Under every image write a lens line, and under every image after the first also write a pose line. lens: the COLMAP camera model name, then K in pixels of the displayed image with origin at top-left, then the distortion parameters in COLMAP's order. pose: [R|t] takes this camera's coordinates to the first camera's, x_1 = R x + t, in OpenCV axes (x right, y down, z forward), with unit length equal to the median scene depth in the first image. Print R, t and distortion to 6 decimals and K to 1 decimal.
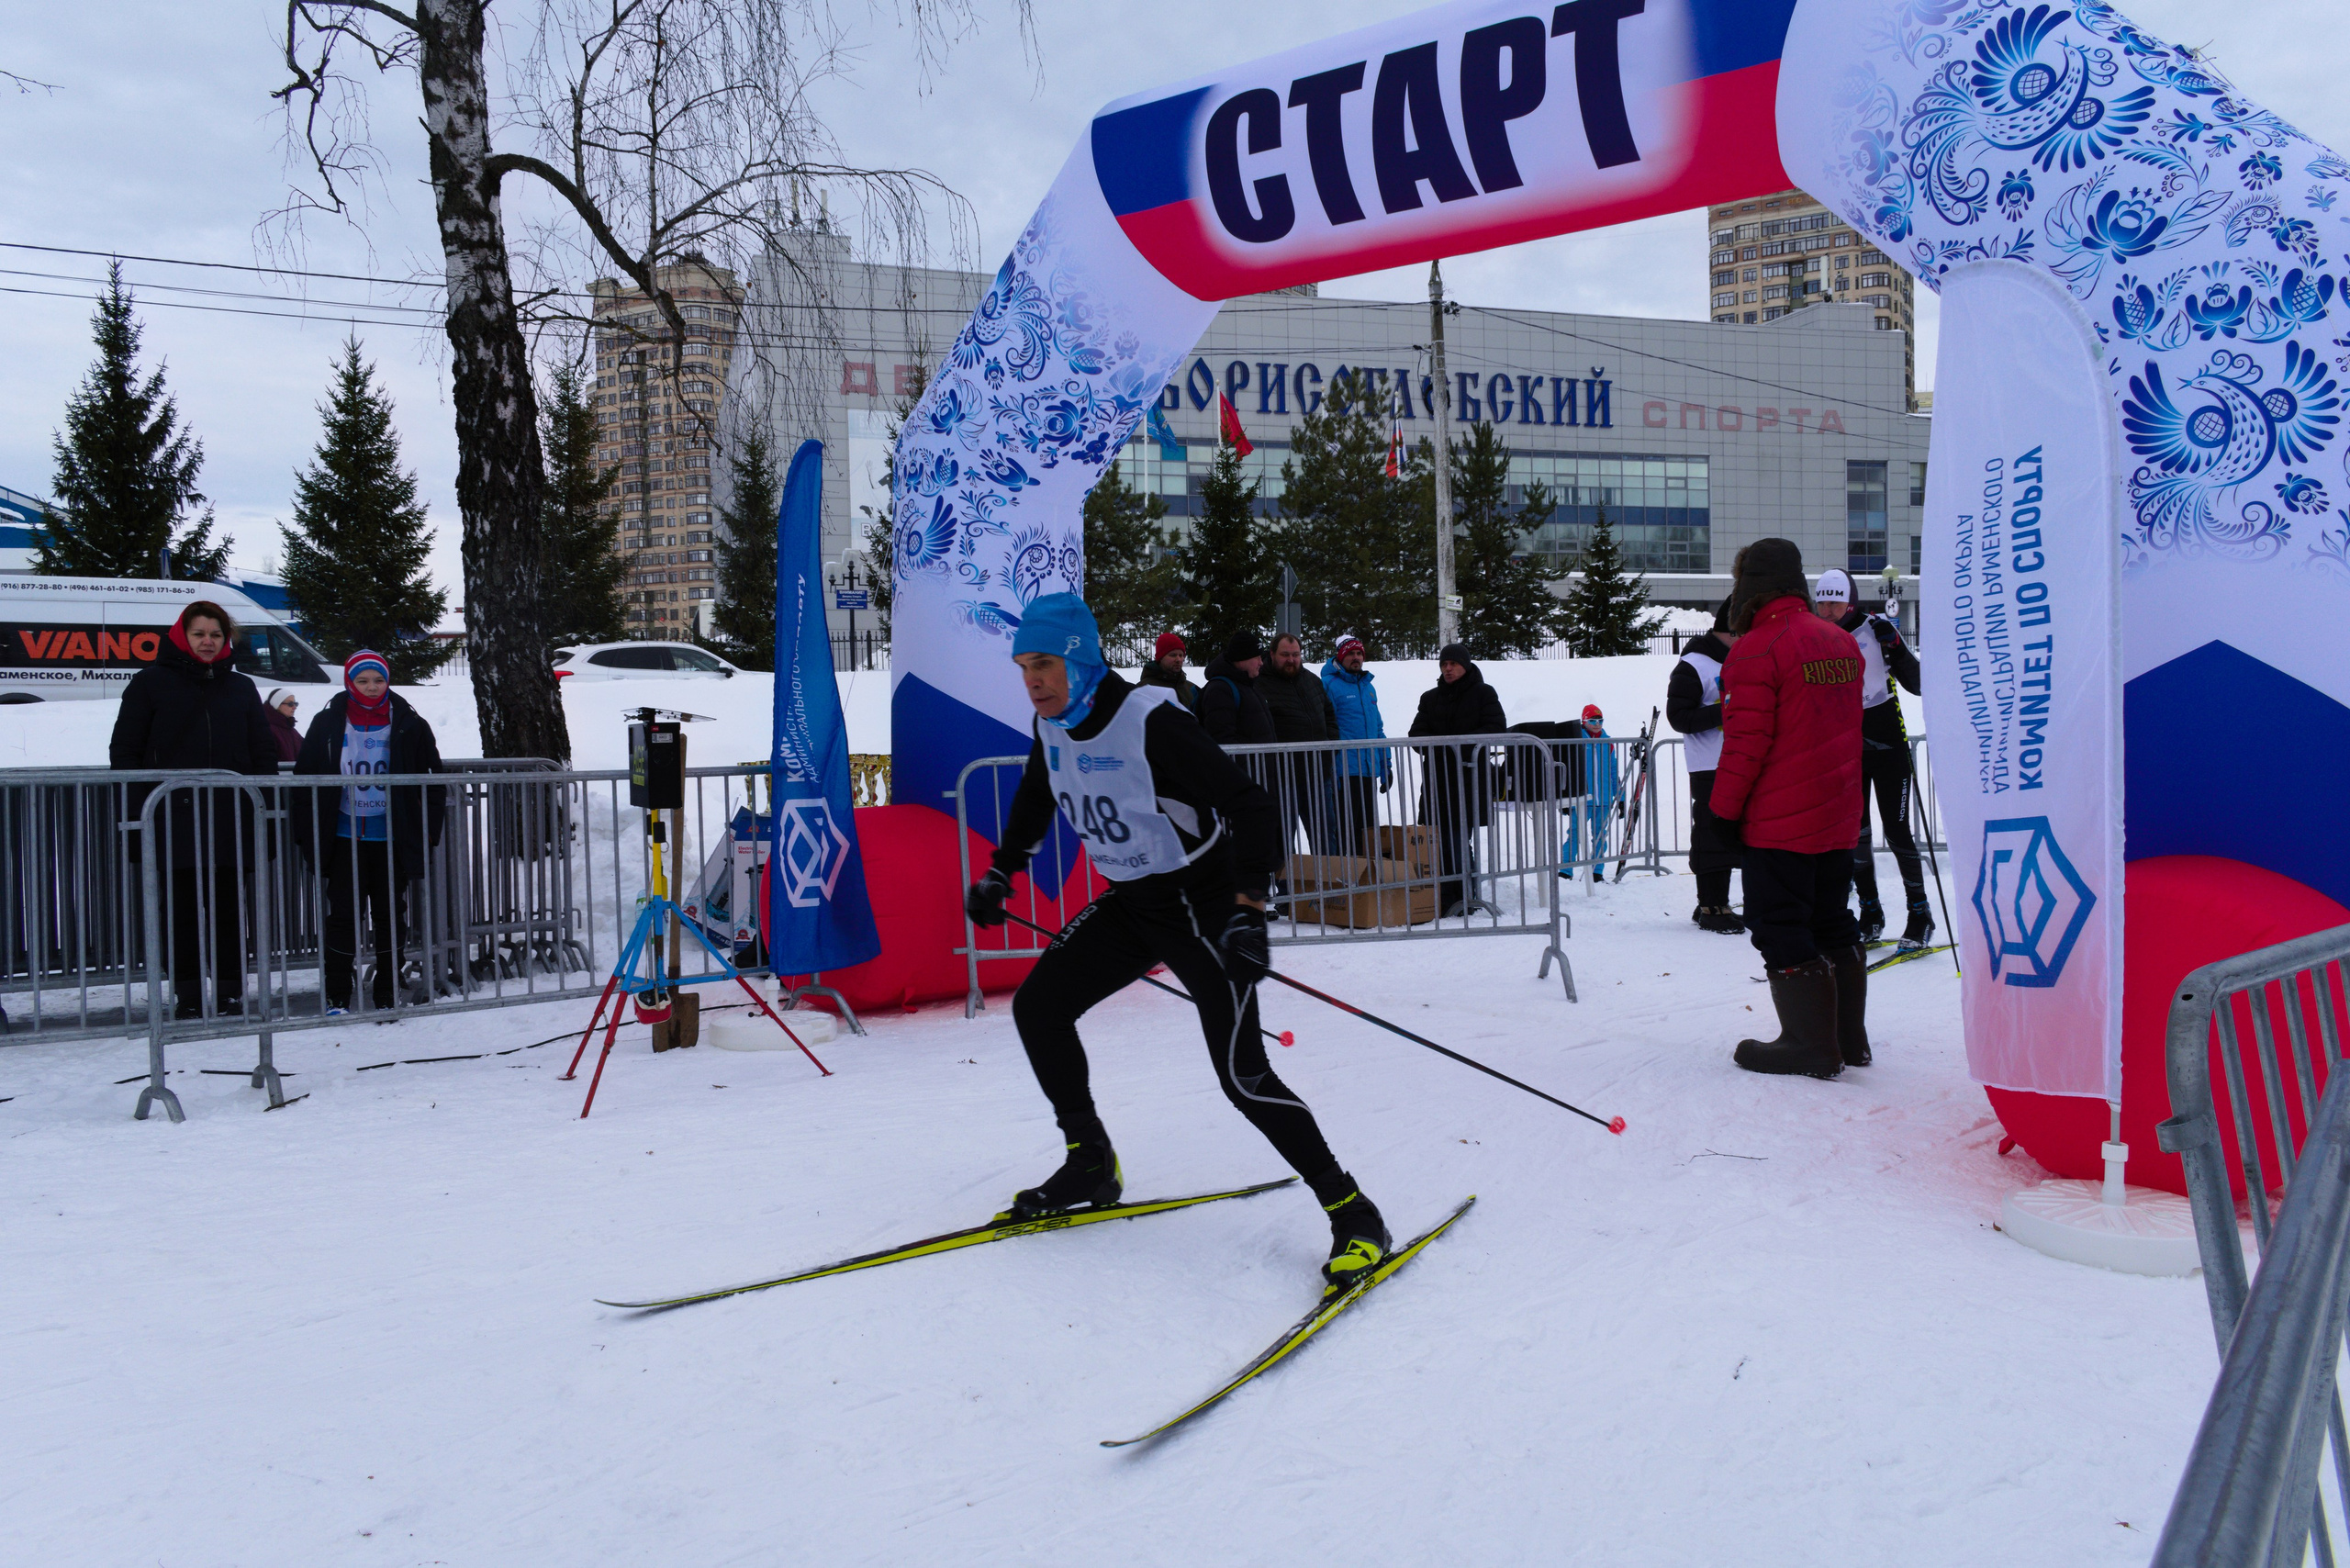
lens RADIAL K [[1785.3, 0, 1181.4], [0, 1785.3, 762.6], [0, 0, 1]] dist [-0.031119, 0.050654]
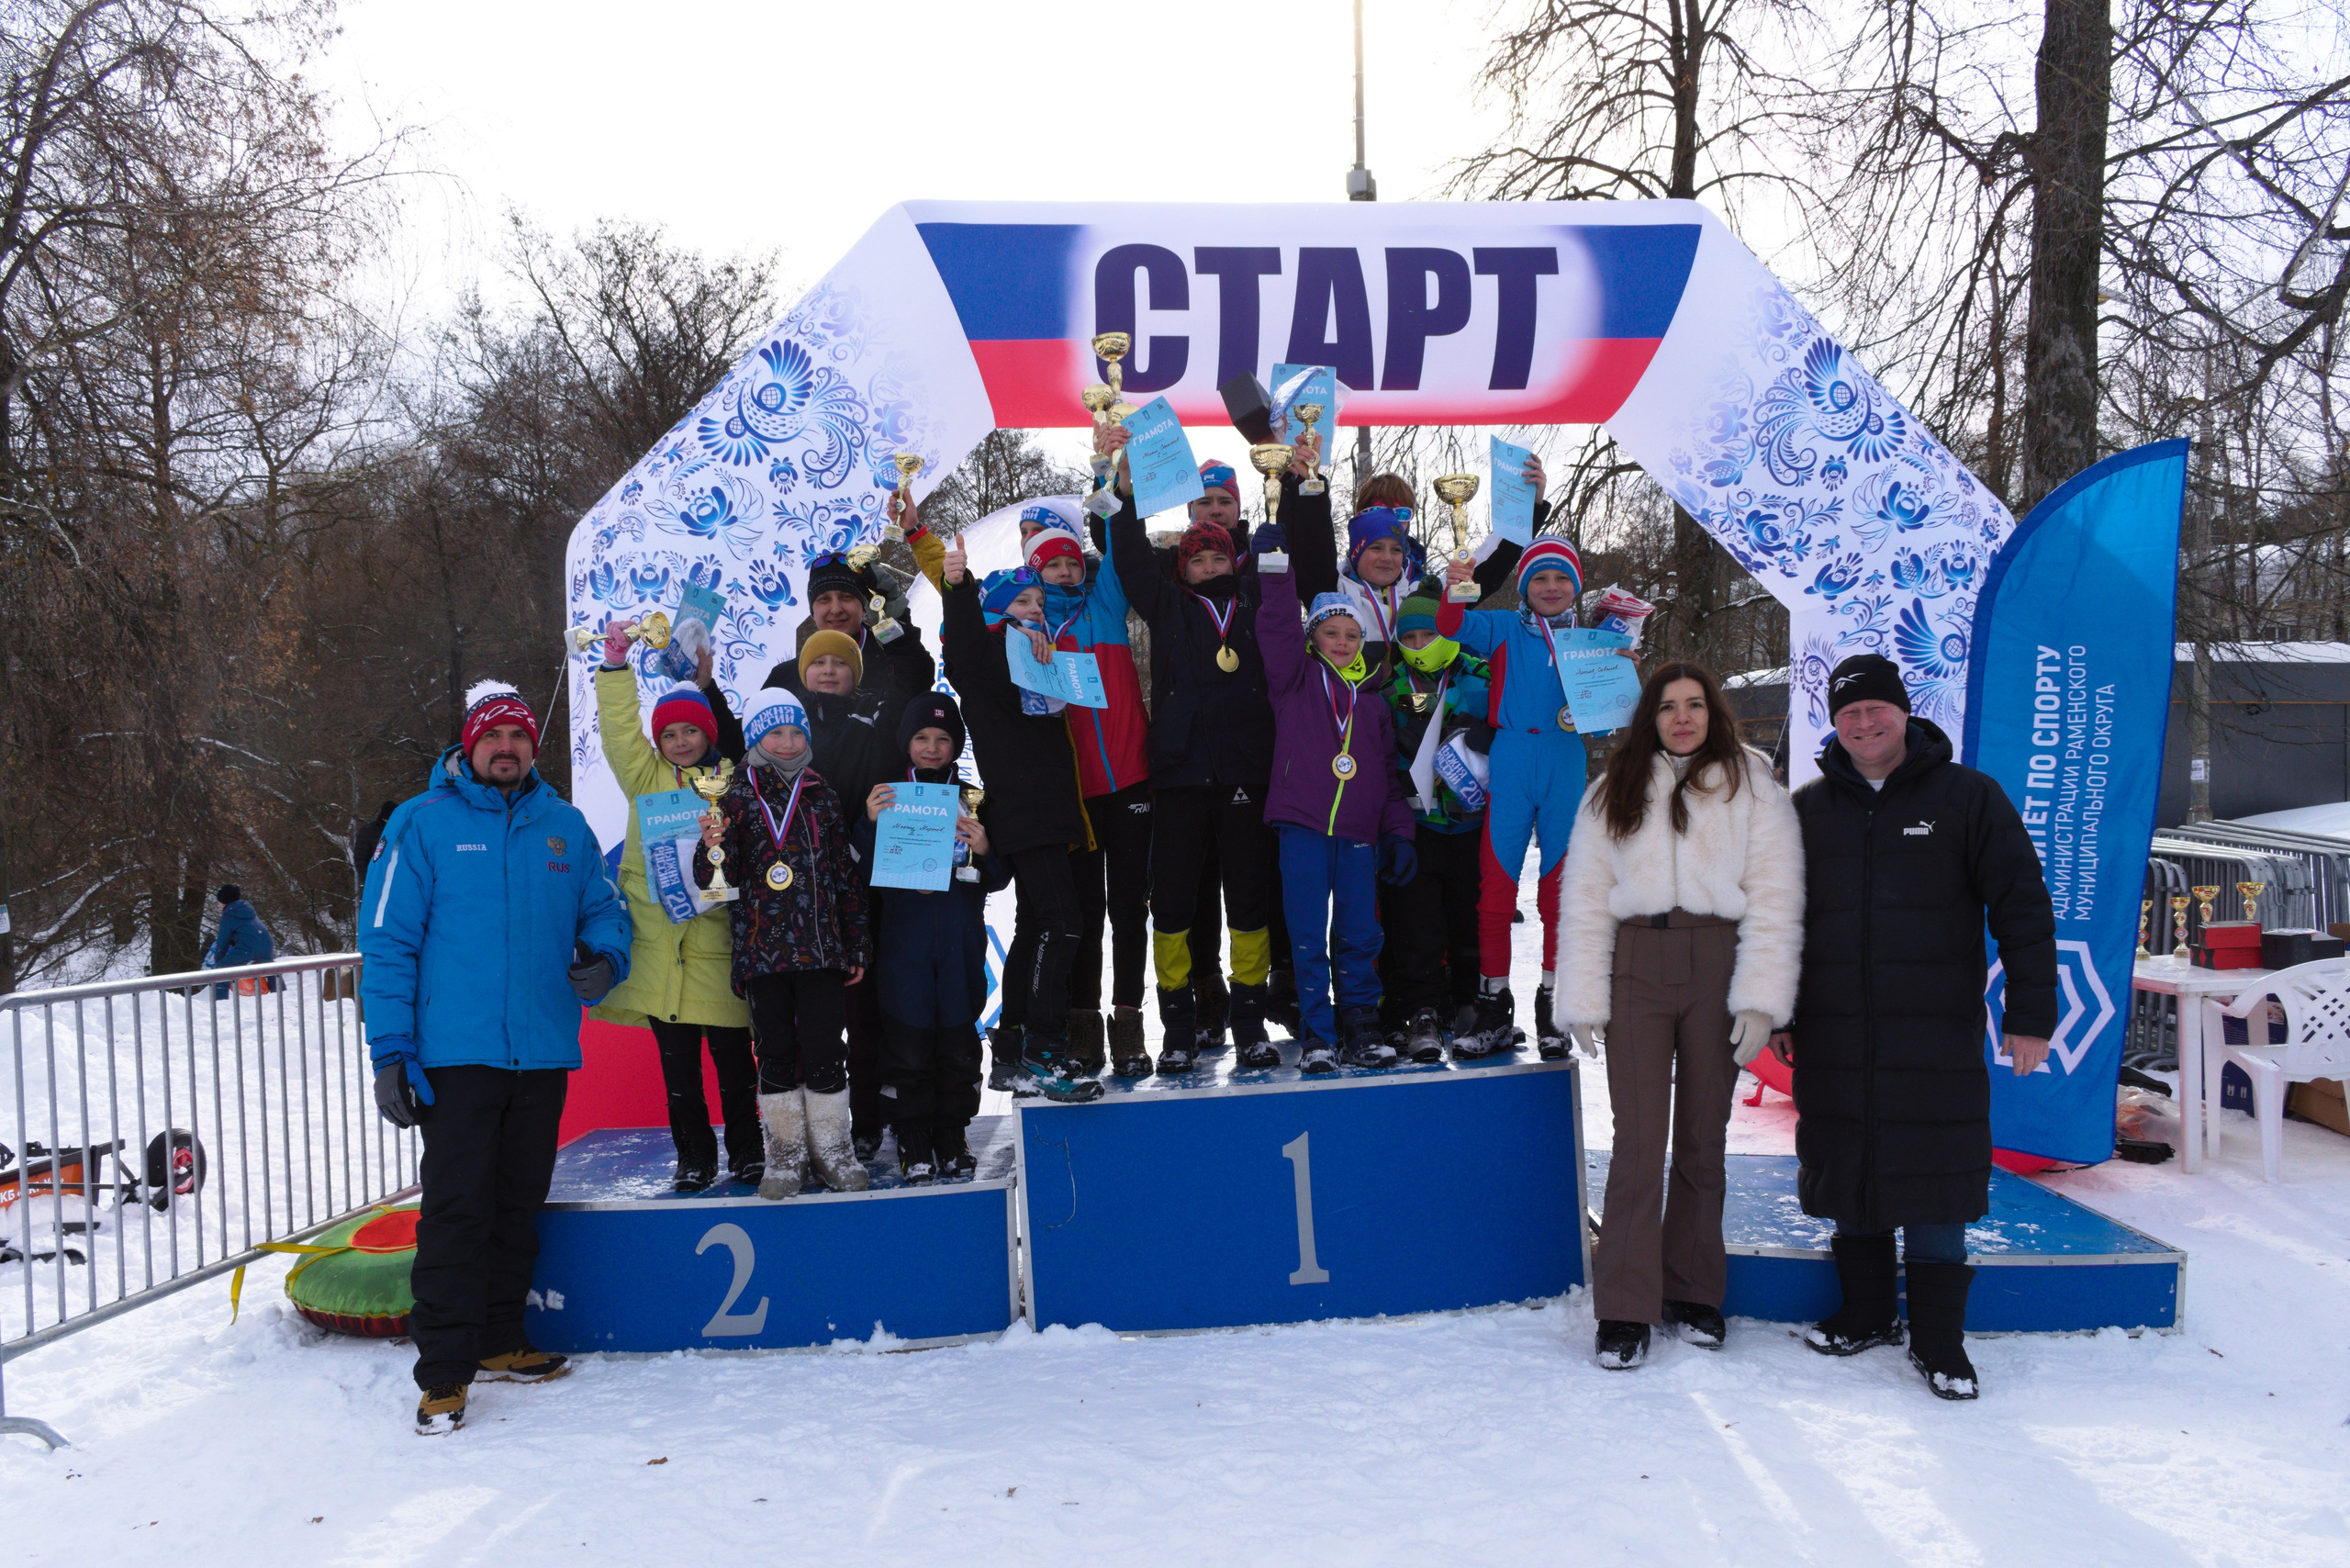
lens RADIAL K [[1737.1, 0, 1102.5], [0, 1737.1, 791.0], [0, 0, 1]] dist [-0.011088, 0.009150]
pose [[0.715191, -0.022918, 0.698553, -0.148212], [0.034275, 0.999410, -0.002304, -0.013997], [-0.698088, 0.025591, 0.715555, 0.070873]]
